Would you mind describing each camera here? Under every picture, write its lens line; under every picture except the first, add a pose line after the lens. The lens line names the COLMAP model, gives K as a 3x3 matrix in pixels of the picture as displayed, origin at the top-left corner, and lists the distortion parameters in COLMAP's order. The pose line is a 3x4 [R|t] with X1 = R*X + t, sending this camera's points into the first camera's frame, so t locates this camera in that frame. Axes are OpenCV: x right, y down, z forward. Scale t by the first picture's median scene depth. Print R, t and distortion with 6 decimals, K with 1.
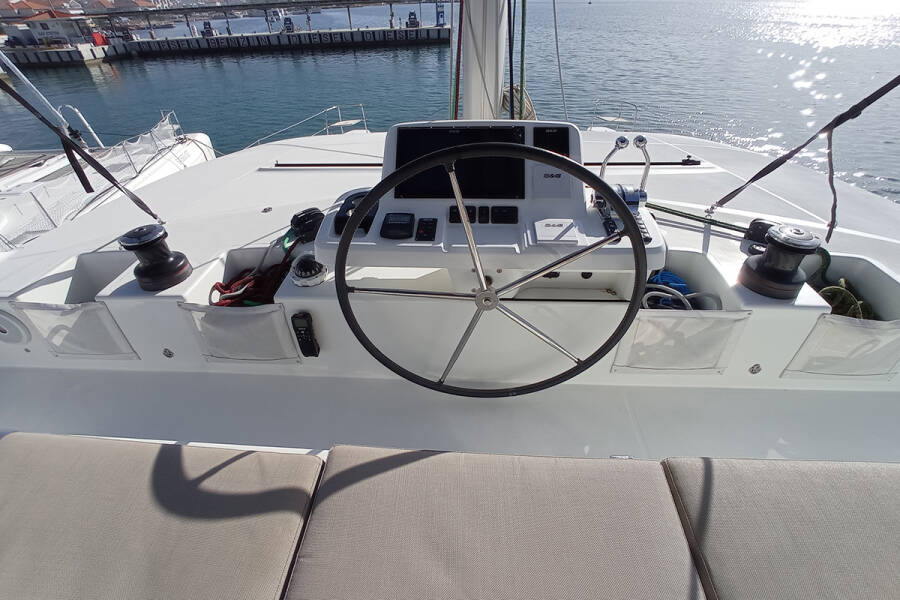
lens RADIAL K [[400.3, 0, 452.5], [0, 400.3, 302.9], [0, 0, 1]] dist [-0.030242, 0.007409]
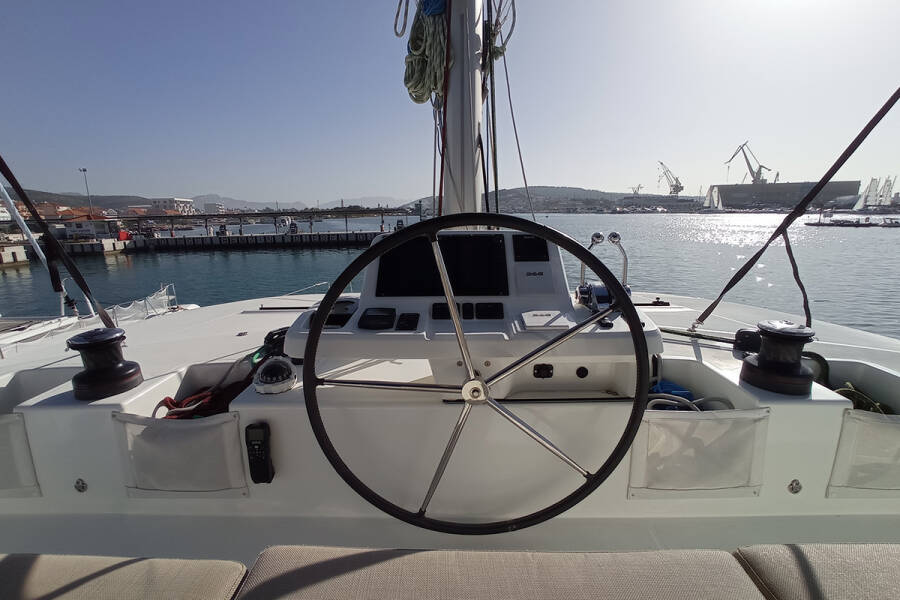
lens RADIAL K [[400.3, 0, 450.7], [0, 400.3, 307.1], [0, 0, 1]] dist [-0.030242, 0.007409]
pose [[0.999082, 0.000709, 0.042835, -0.004622], [0.017163, 0.909486, -0.415380, 0.152998], [-0.039252, 0.415734, 0.908639, 0.106018]]
